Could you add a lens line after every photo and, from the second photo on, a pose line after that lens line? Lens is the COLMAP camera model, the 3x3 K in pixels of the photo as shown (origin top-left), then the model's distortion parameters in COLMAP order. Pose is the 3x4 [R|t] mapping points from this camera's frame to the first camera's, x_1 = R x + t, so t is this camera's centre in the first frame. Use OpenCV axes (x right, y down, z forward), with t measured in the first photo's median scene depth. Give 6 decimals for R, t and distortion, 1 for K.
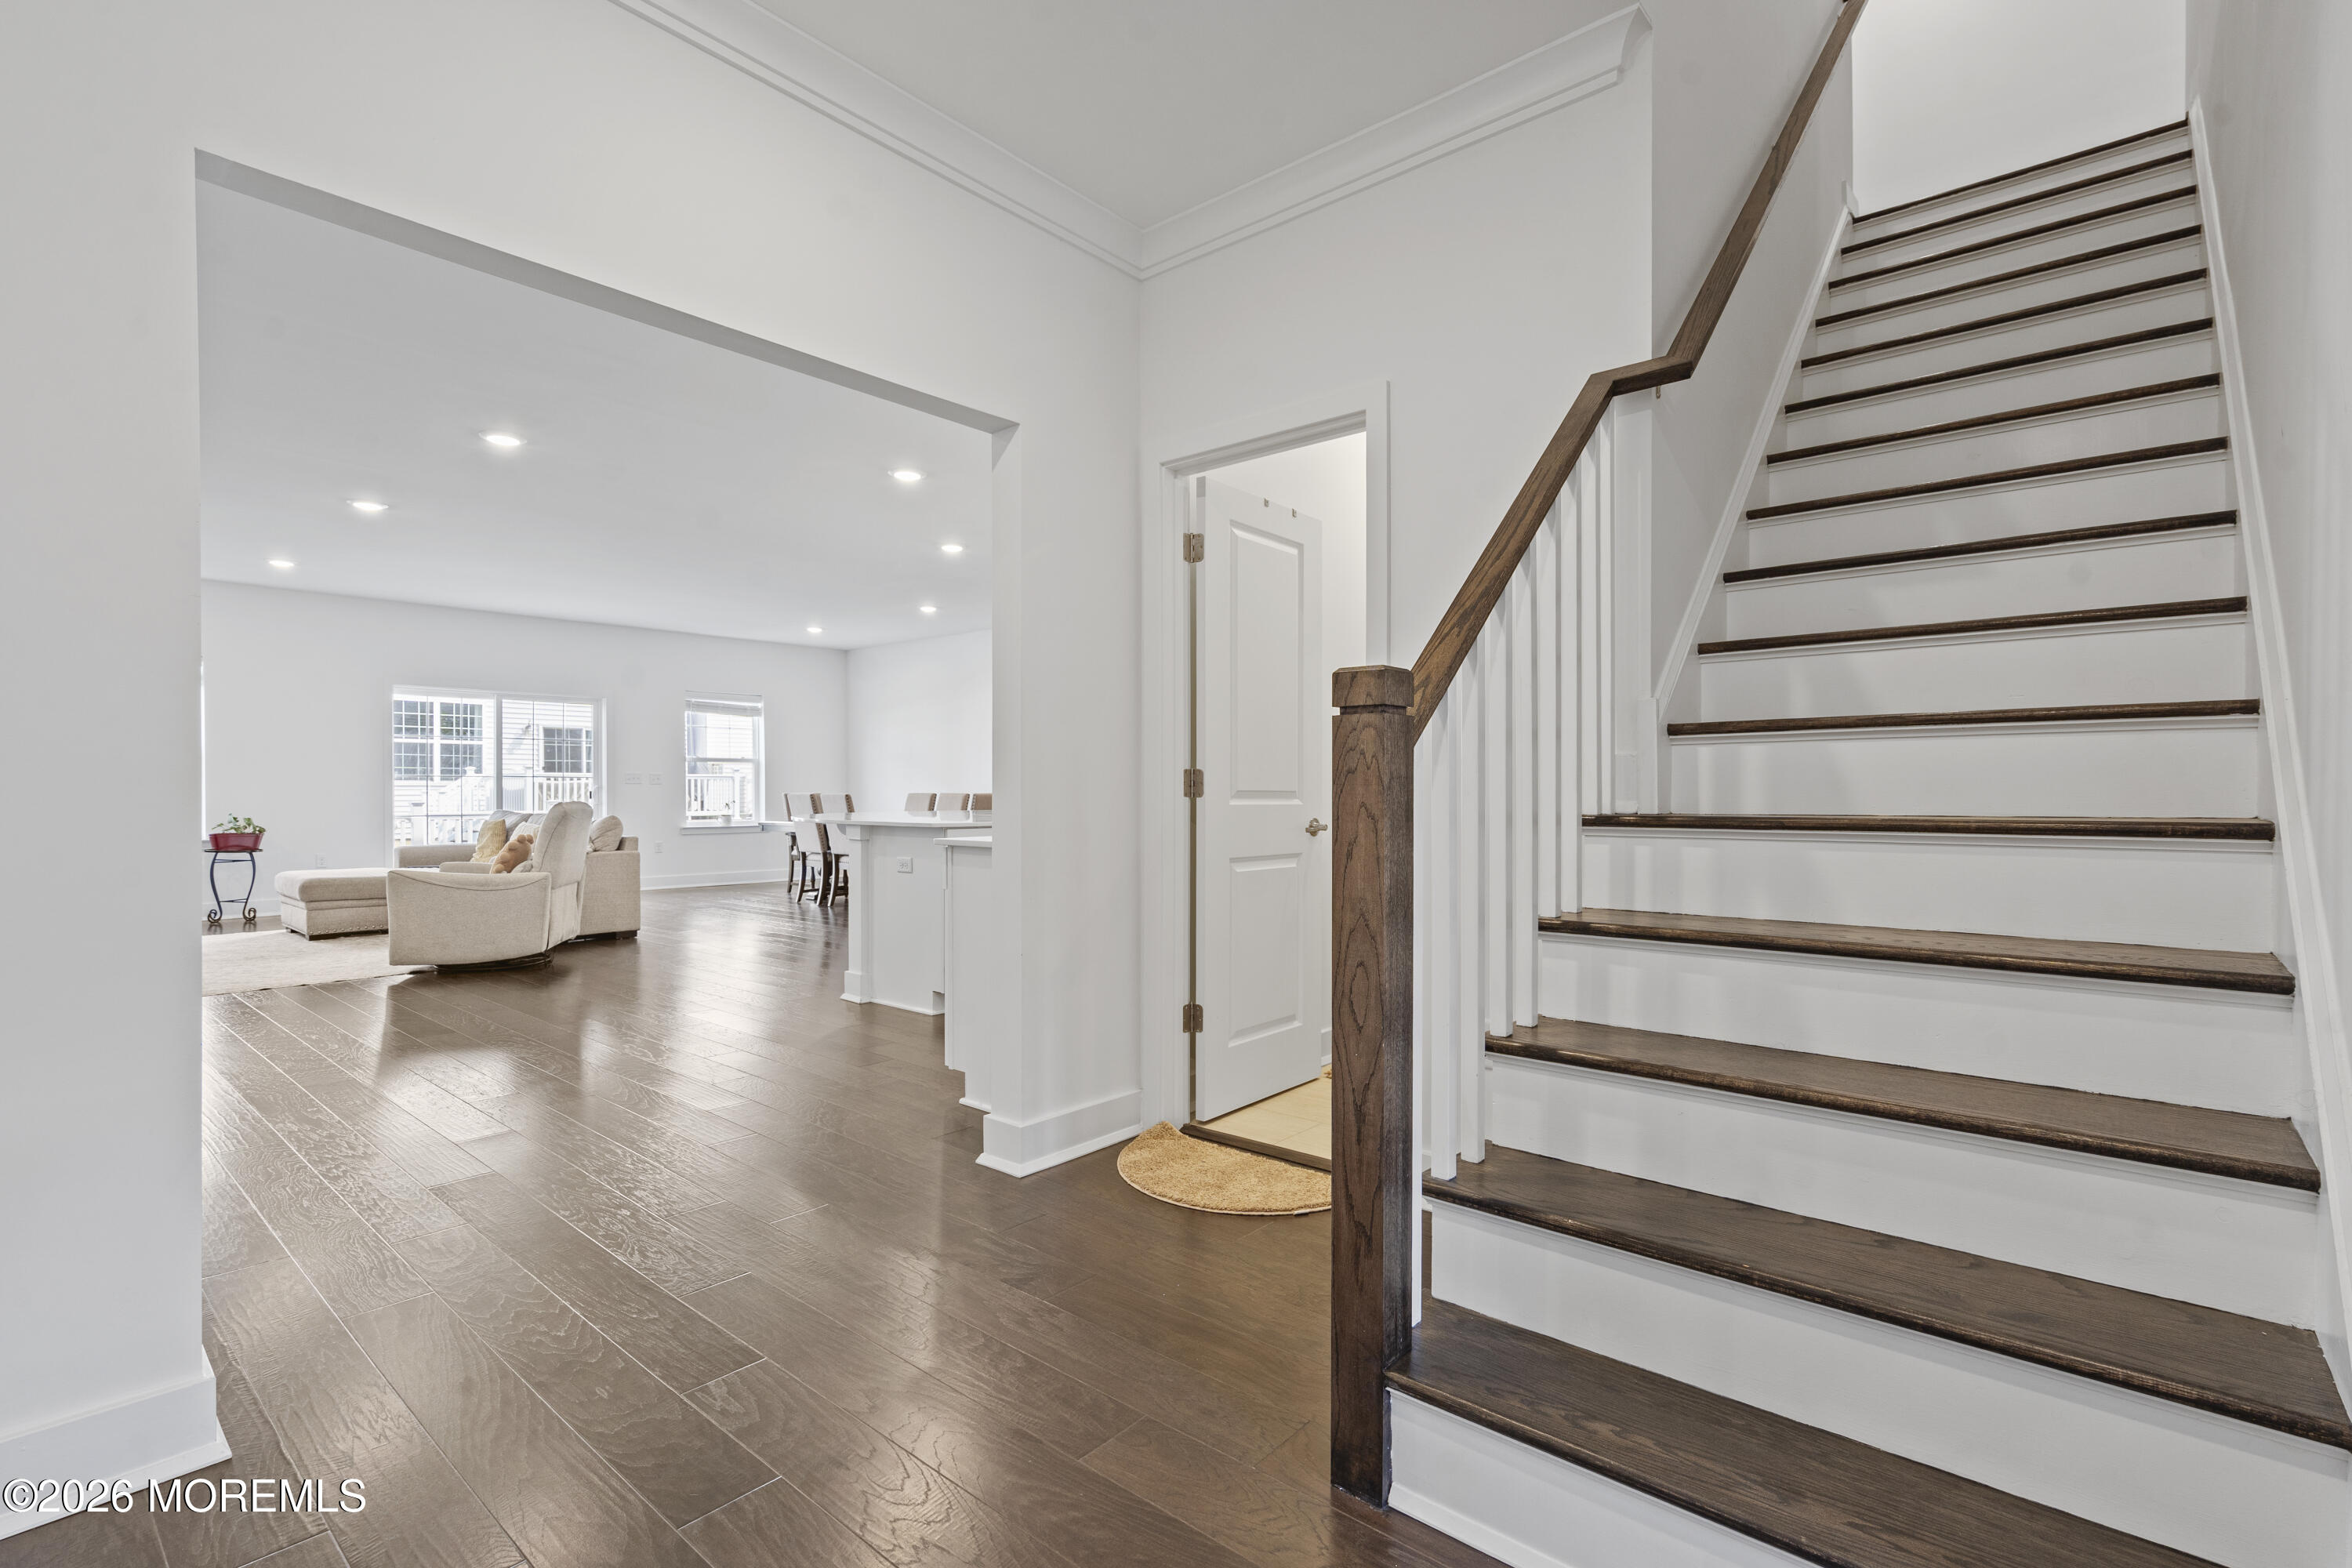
lens RADIAL K [[1081.4, 0, 1179.6], [0, 1081.4, 800.1], [0, 0, 1]] dist [0.002898, 0.000507]
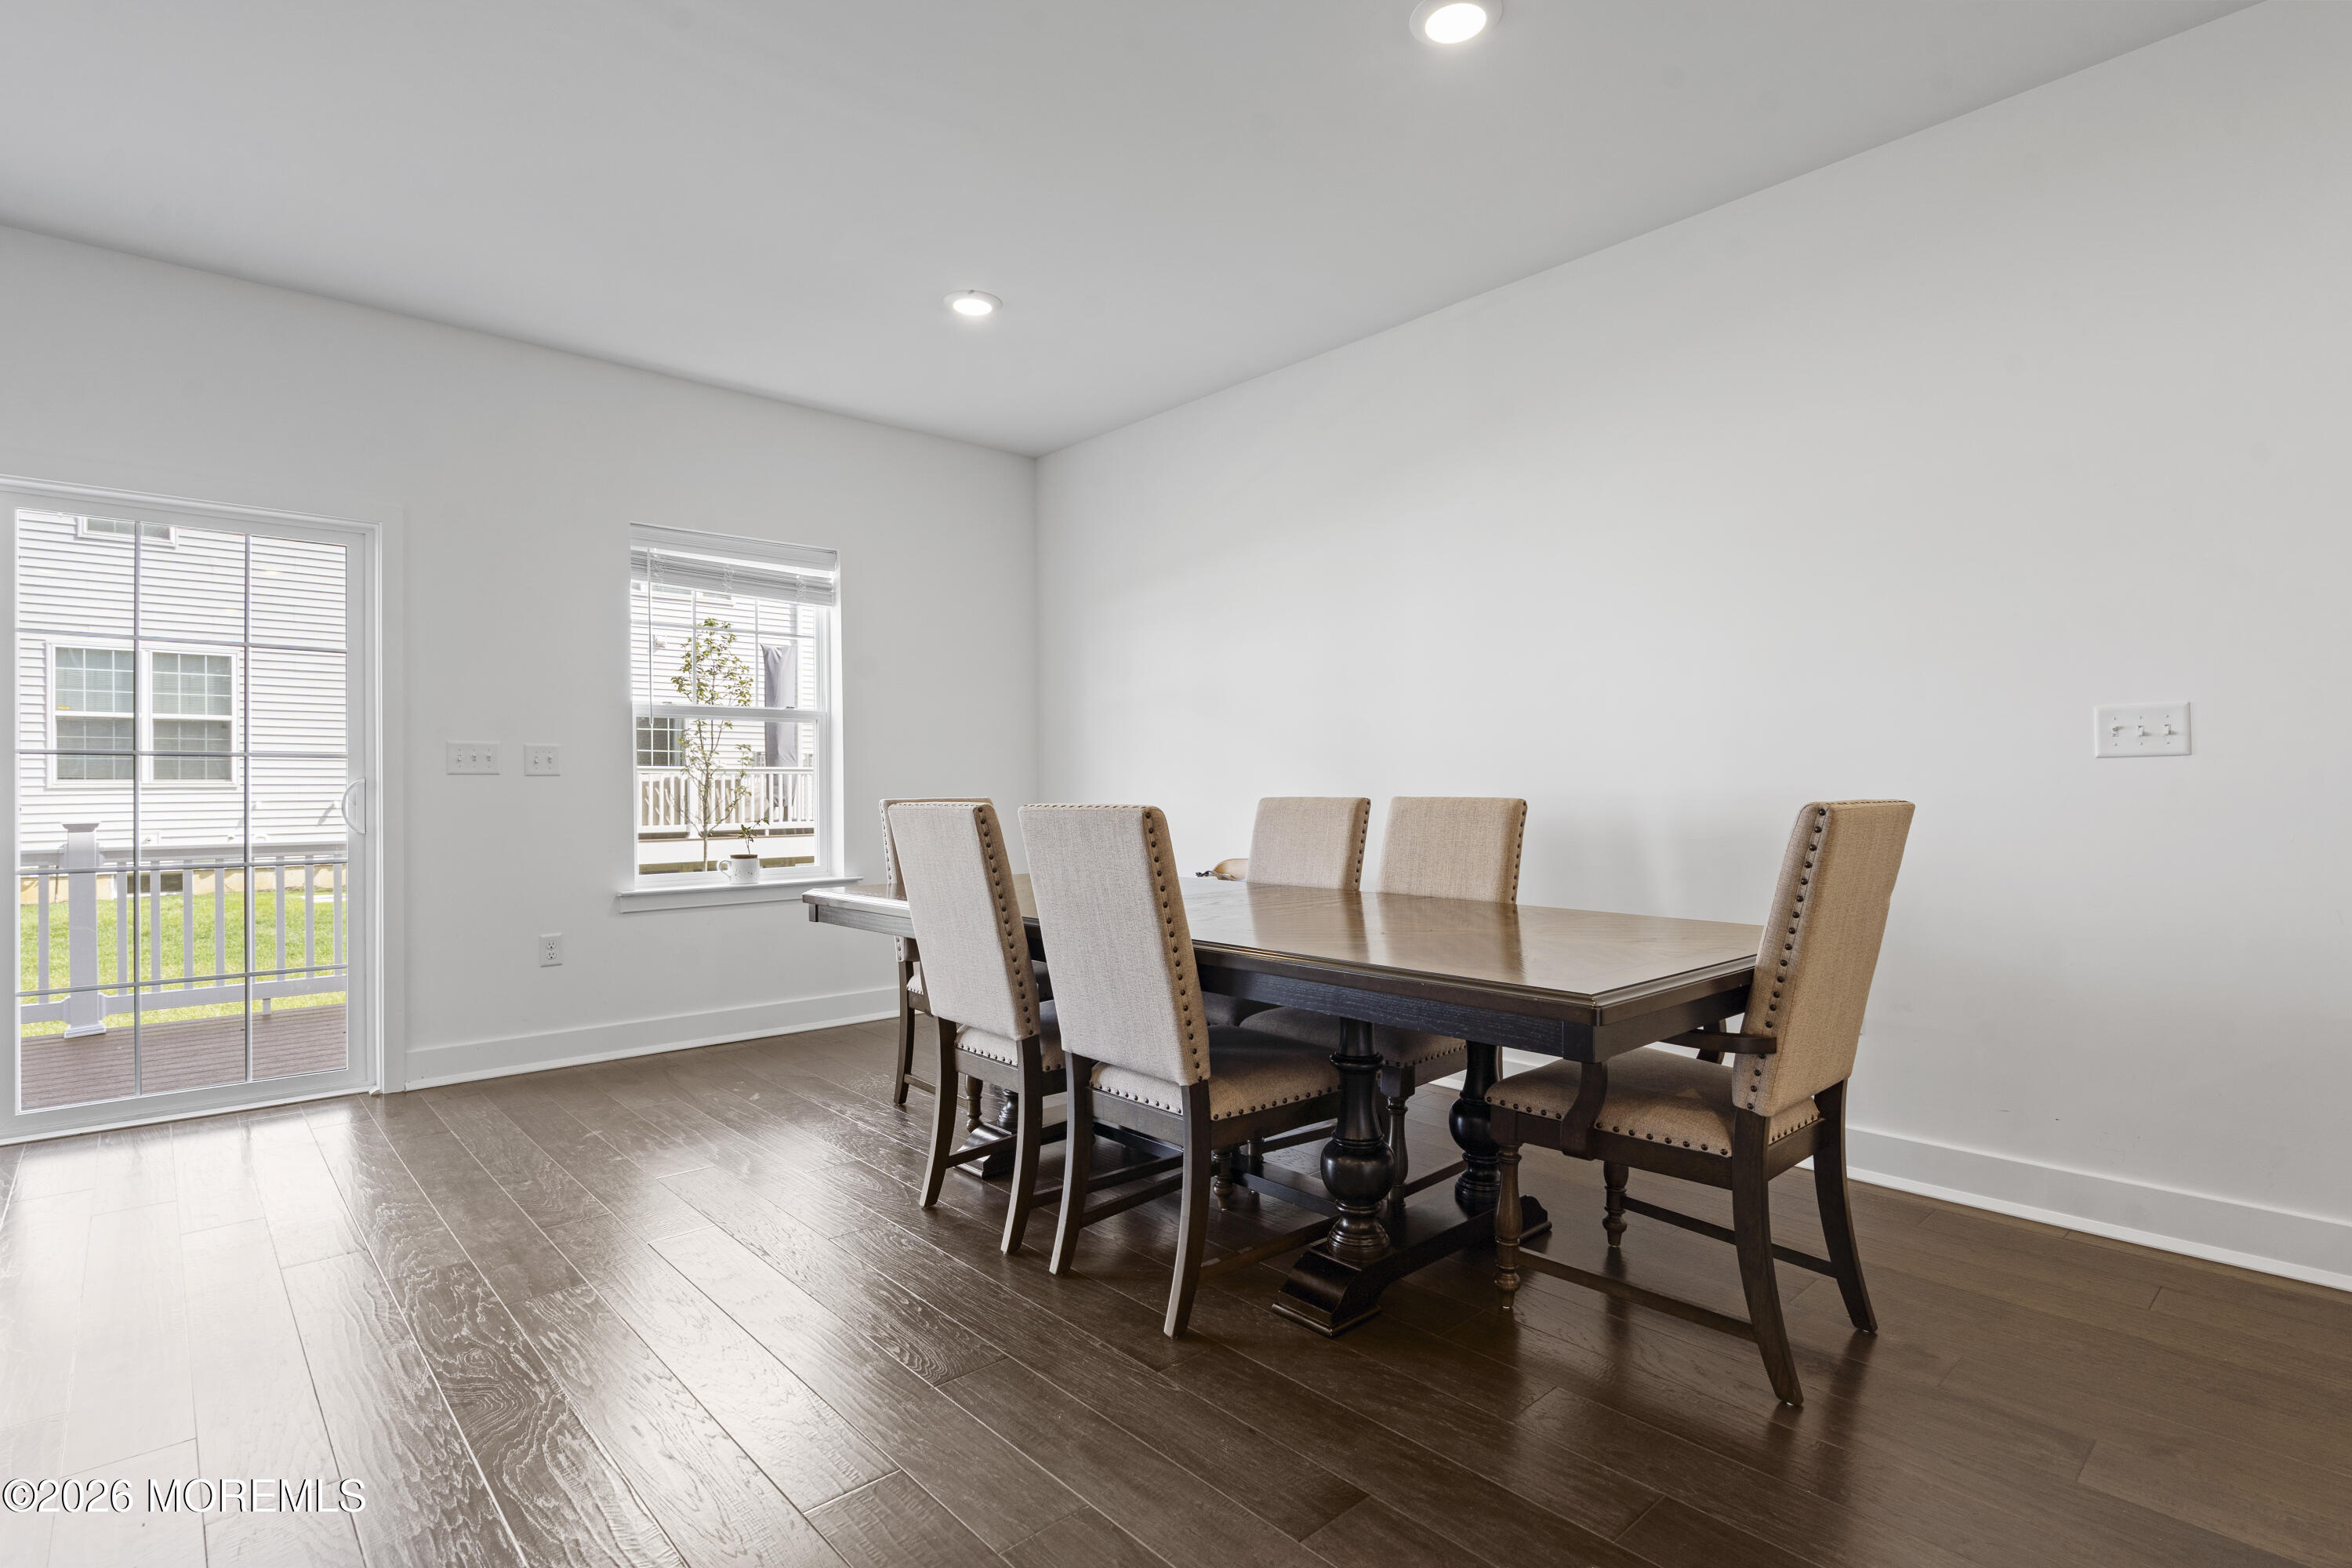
lens RADIAL K [[1150.0, 0, 1176.0], [0, 1150.0, 784.0], [0, 0, 1]] dist [-0.001088, -0.000278]
pose [[0.992540, -0.006560, -0.121746, -0.296033], [0.005051, 0.999907, -0.012693, -0.007679], [0.121817, 0.011983, 0.992480, 0.835653]]
